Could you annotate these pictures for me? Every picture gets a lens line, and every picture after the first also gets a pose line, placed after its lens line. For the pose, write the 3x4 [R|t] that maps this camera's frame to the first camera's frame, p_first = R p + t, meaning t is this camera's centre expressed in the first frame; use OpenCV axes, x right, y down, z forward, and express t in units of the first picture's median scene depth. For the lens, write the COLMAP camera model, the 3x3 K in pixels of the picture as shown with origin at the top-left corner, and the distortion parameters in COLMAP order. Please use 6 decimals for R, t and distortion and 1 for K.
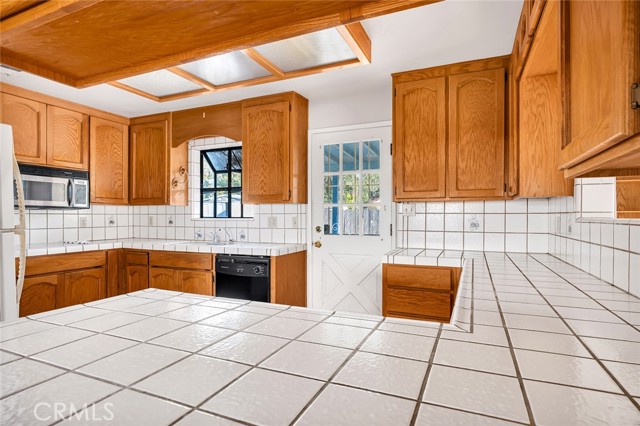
lens RADIAL K [[347.1, 0, 320.0], [0, 347.1, 213.0], [0, 0, 1]] dist [0.000918, 0.000142]
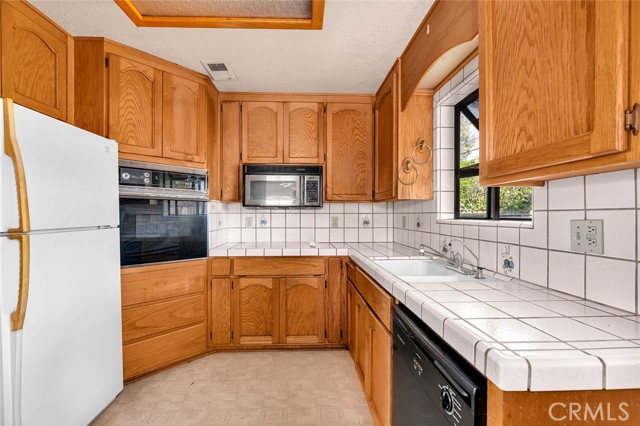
lens RADIAL K [[288.2, 0, 320.0], [0, 288.2, 213.0], [0, 0, 1]] dist [0.001644, 0.000286]
pose [[0.440803, -0.006307, -0.897582, -0.006760], [0.007002, 0.999969, -0.003588, 0.004886], [0.897577, -0.004704, 0.440834, 0.668892]]
